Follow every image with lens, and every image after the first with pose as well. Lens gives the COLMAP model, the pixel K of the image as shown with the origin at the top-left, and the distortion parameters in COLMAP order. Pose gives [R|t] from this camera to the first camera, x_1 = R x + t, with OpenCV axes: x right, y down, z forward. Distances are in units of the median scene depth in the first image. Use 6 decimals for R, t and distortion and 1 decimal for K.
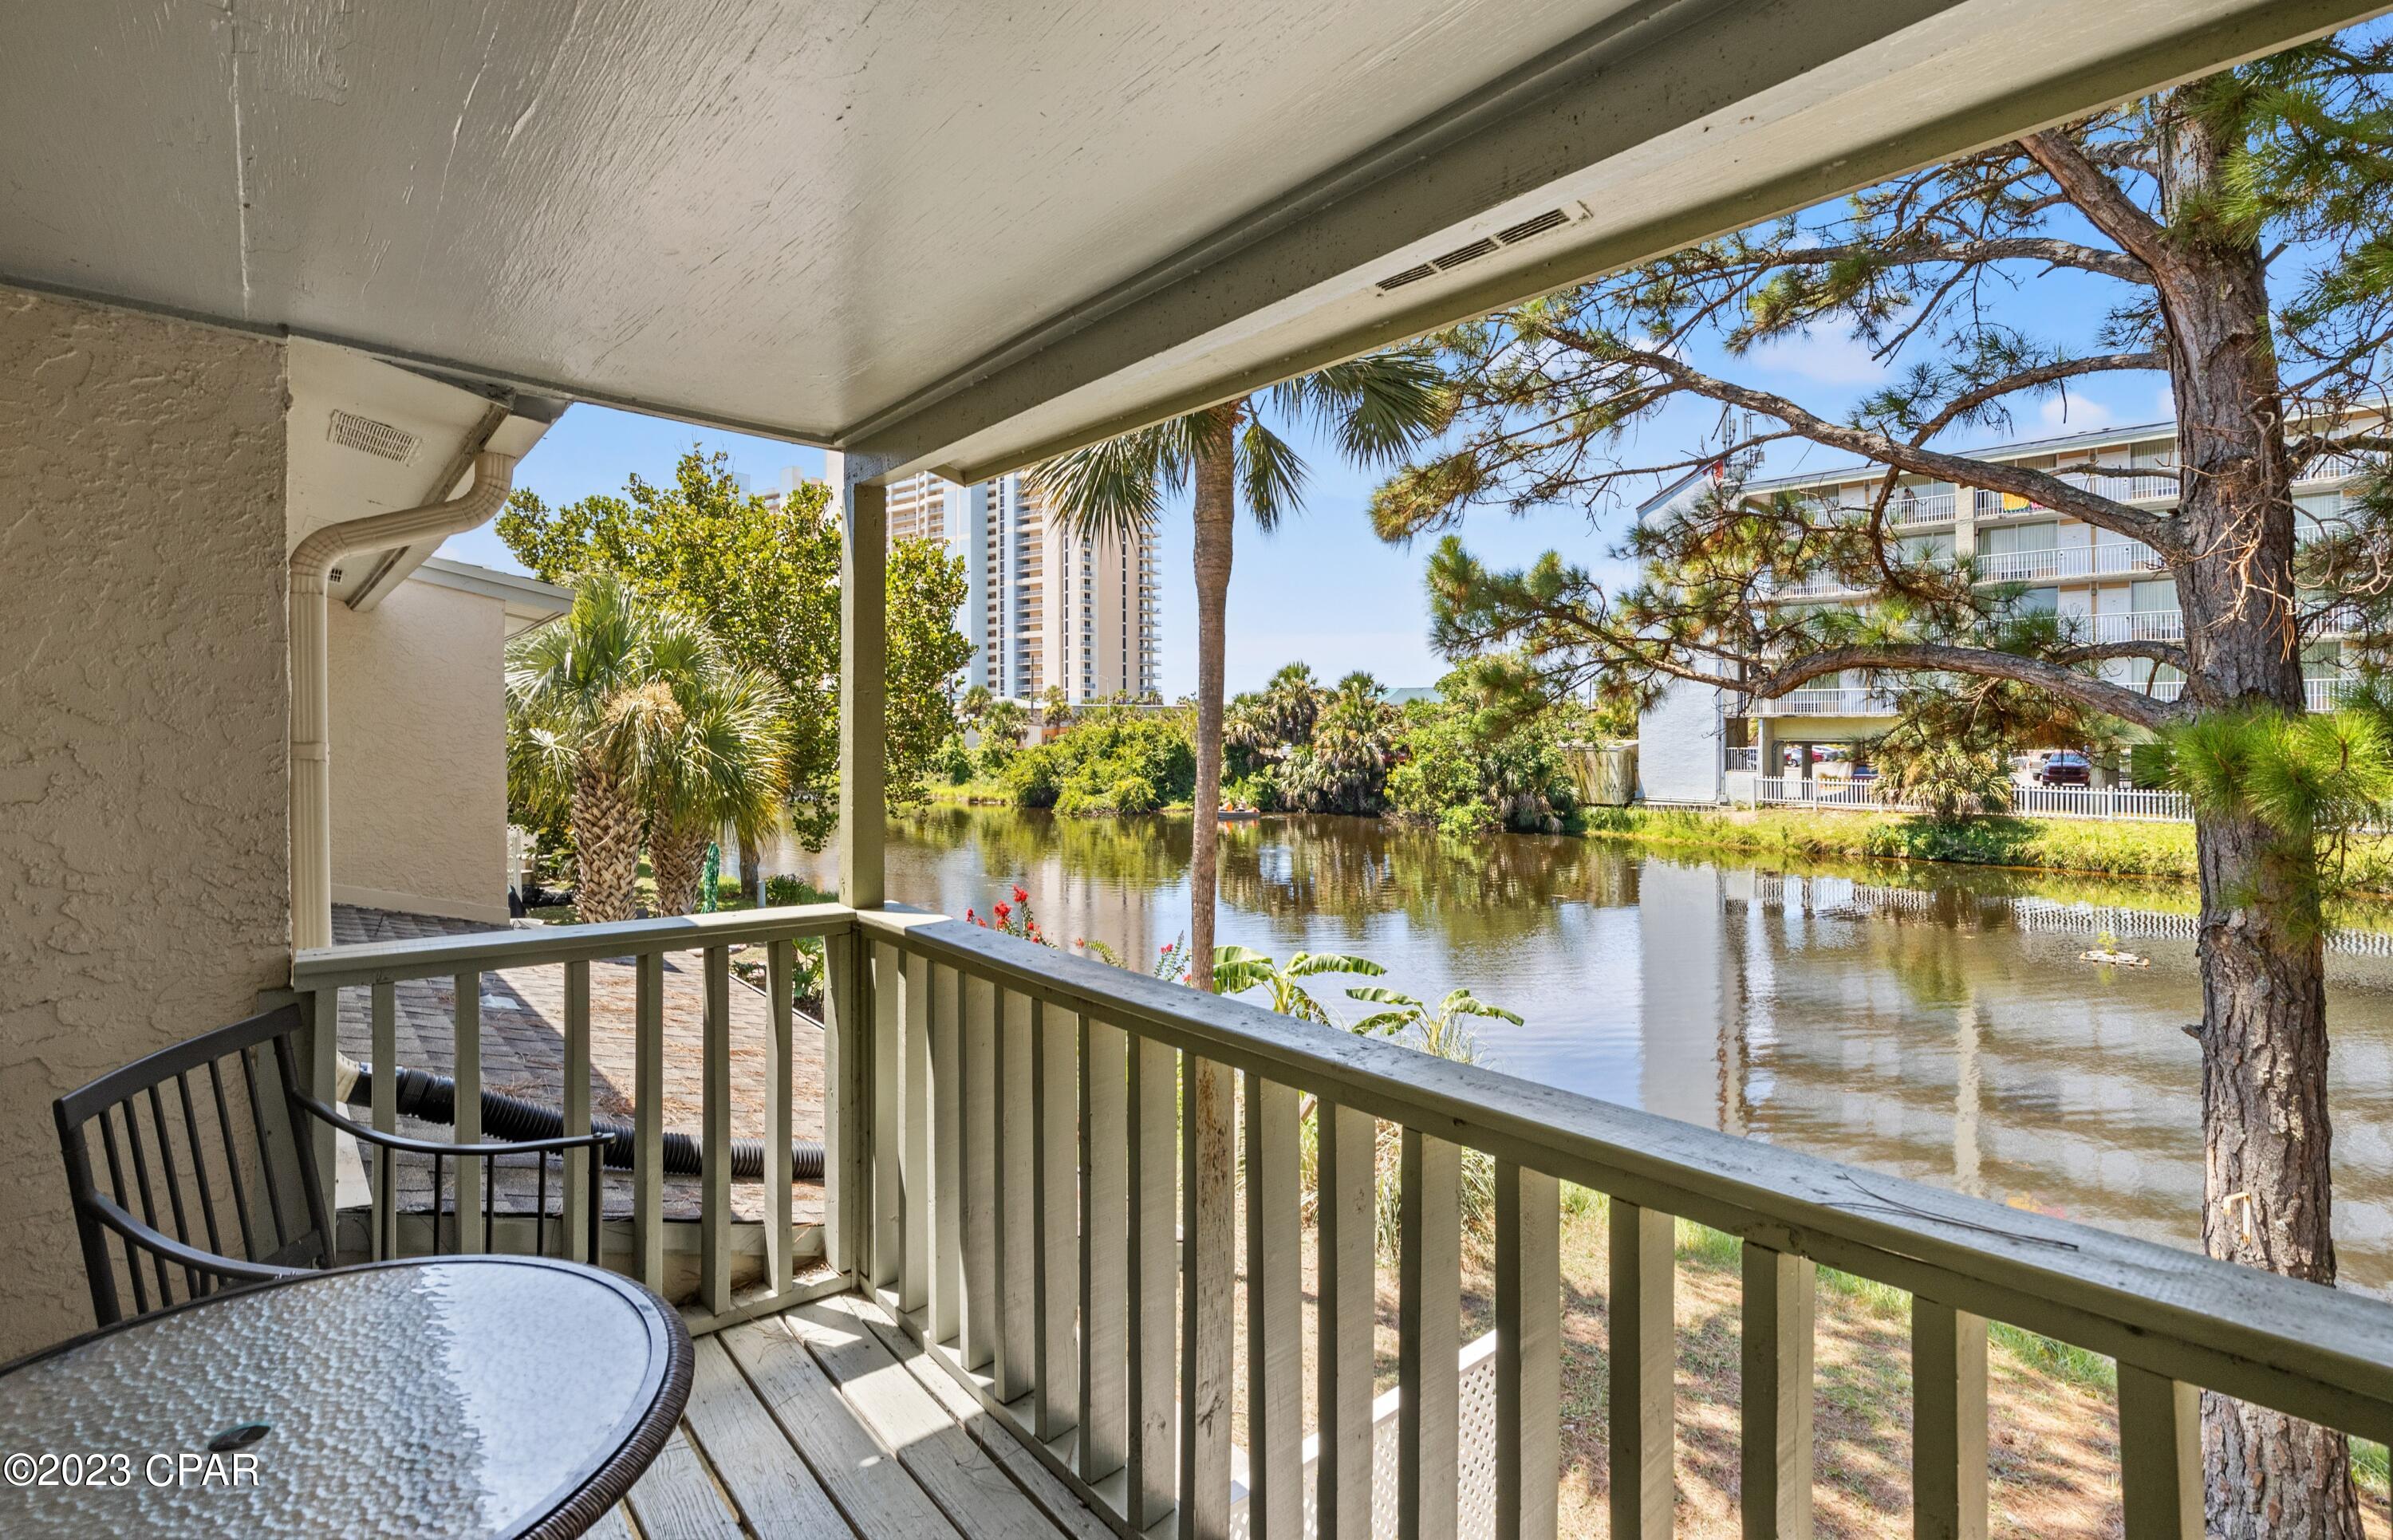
lens RADIAL K [[1152.4, 0, 1195.3], [0, 1152.4, 732.7], [0, 0, 1]] dist [0.000974, 0.000307]
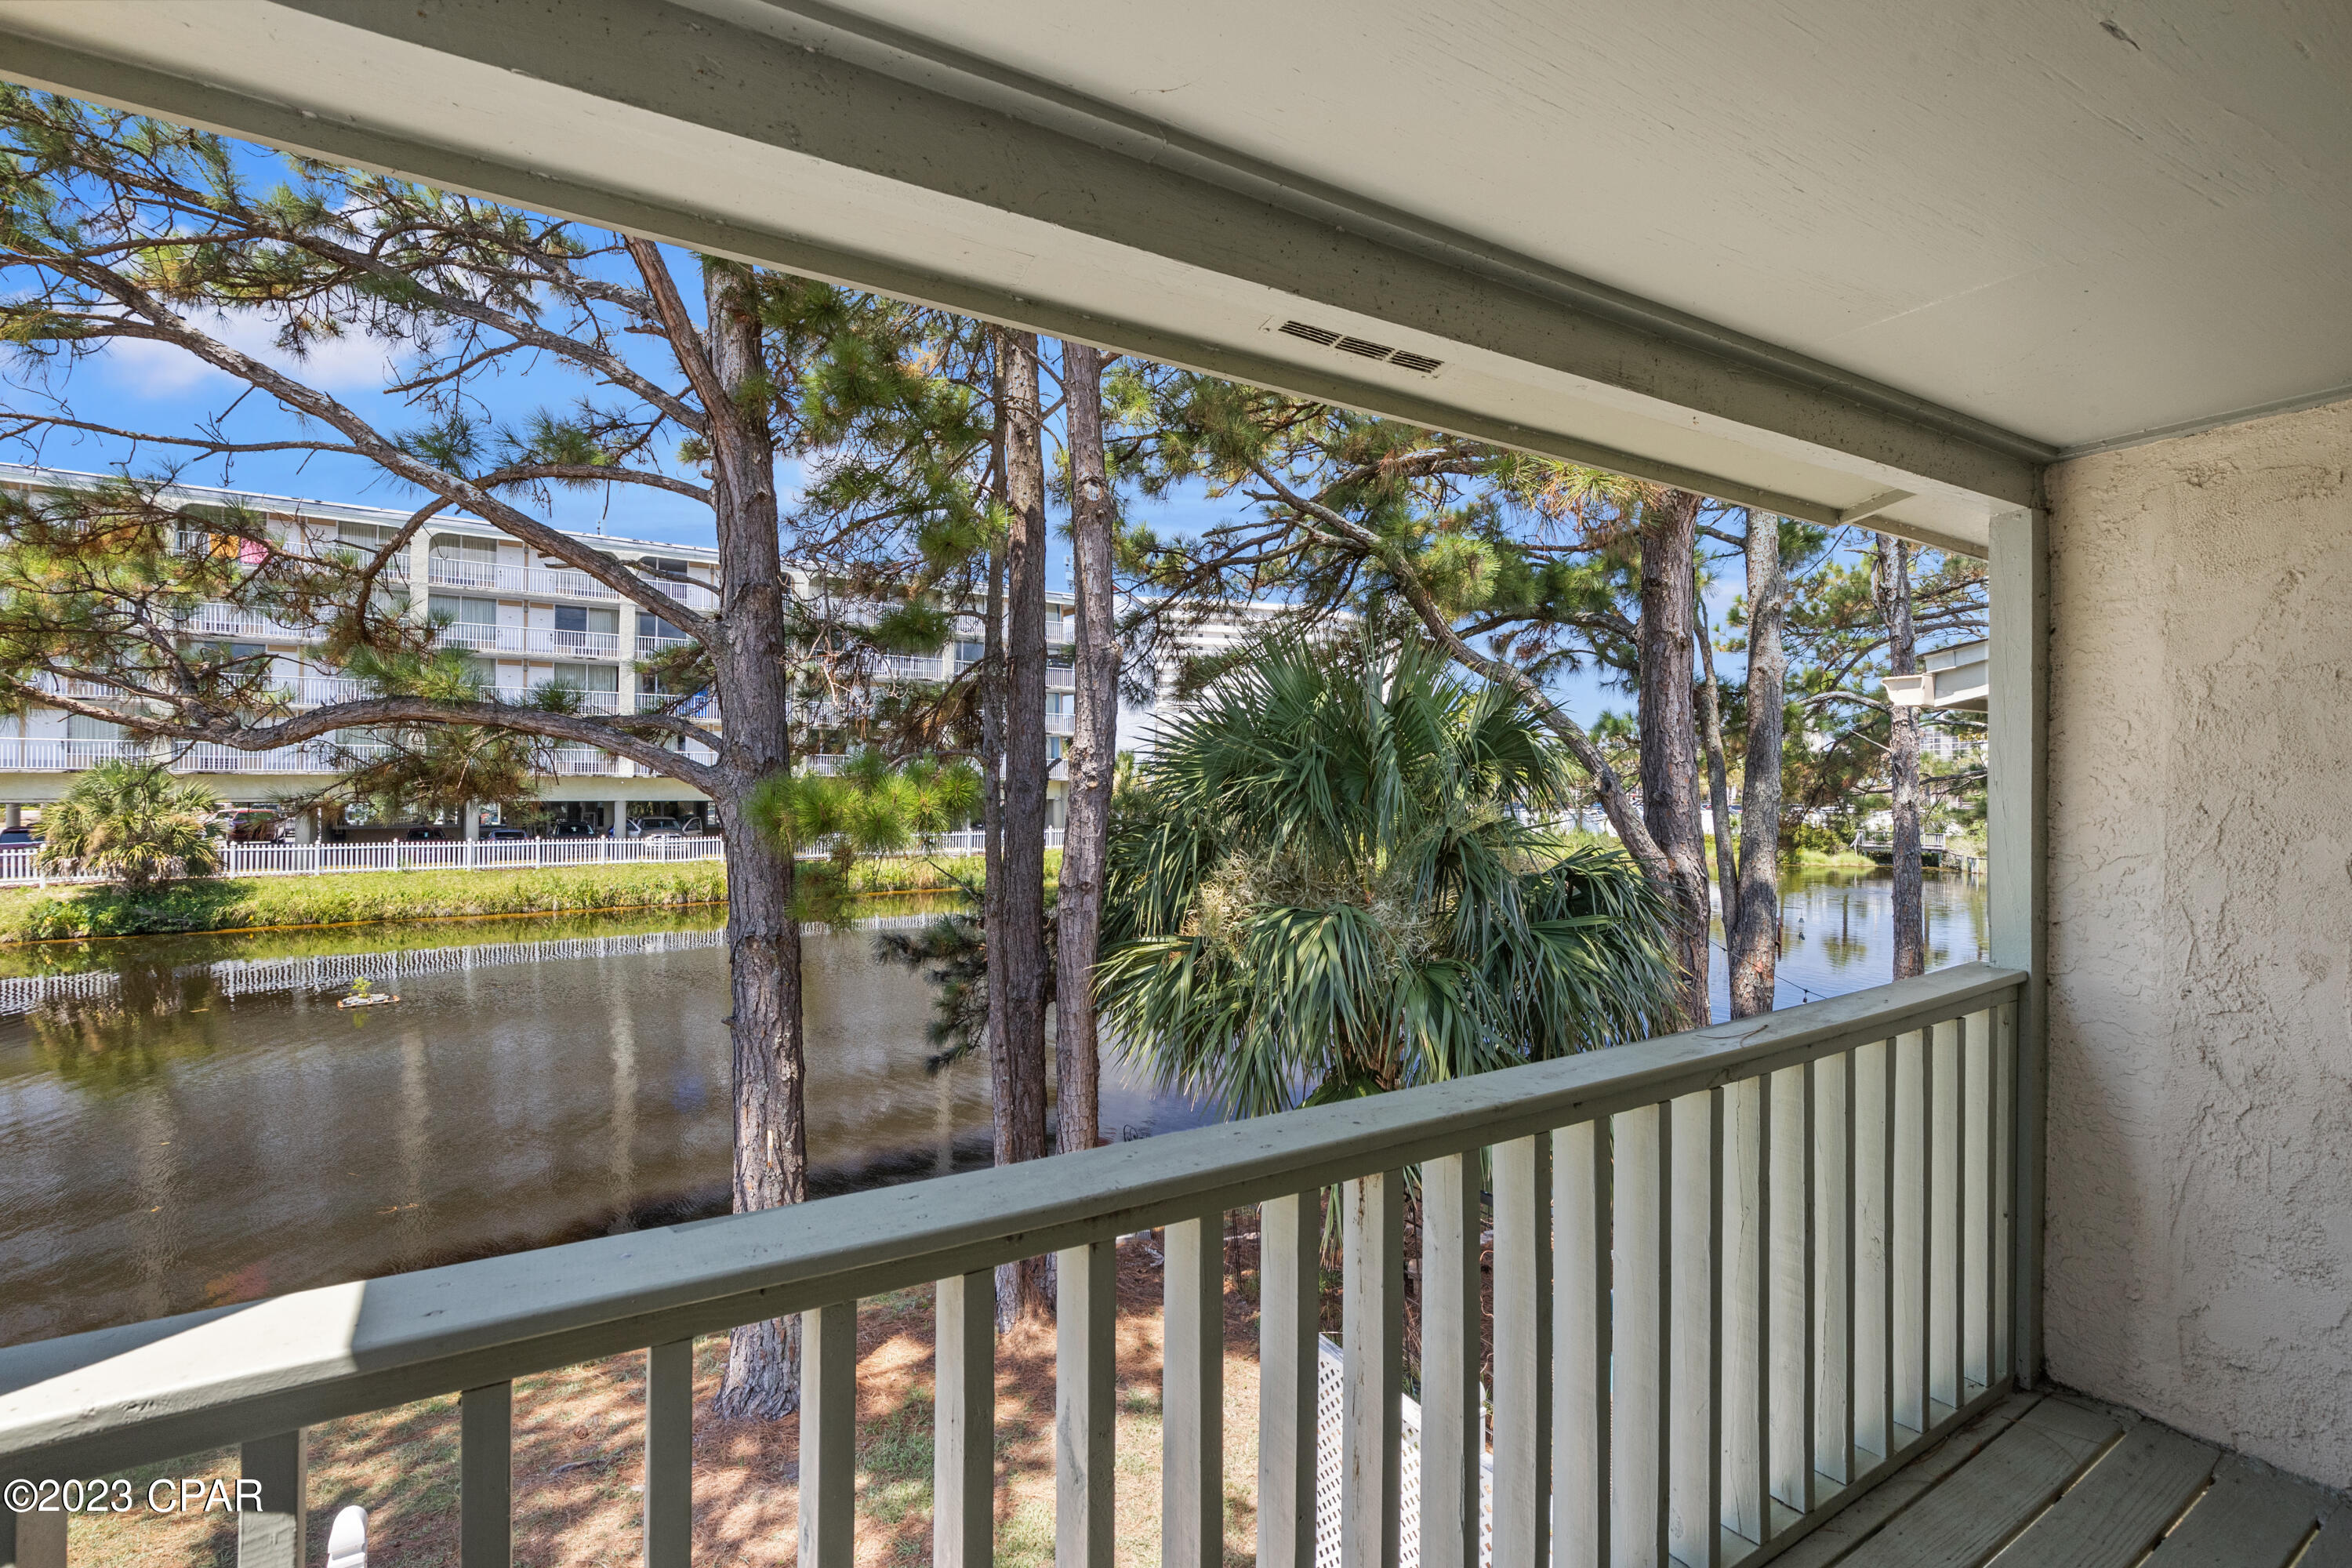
lens RADIAL K [[1073.3, 0, 1179.5], [0, 1073.3, 788.6], [0, 0, 1]] dist [-0.002536, -0.000106]
pose [[0.136864, -0.000500, 0.990590, -0.067176], [0.002495, 0.999997, 0.000160, -0.000157], [-0.990587, 0.002449, 0.136865, 0.088101]]
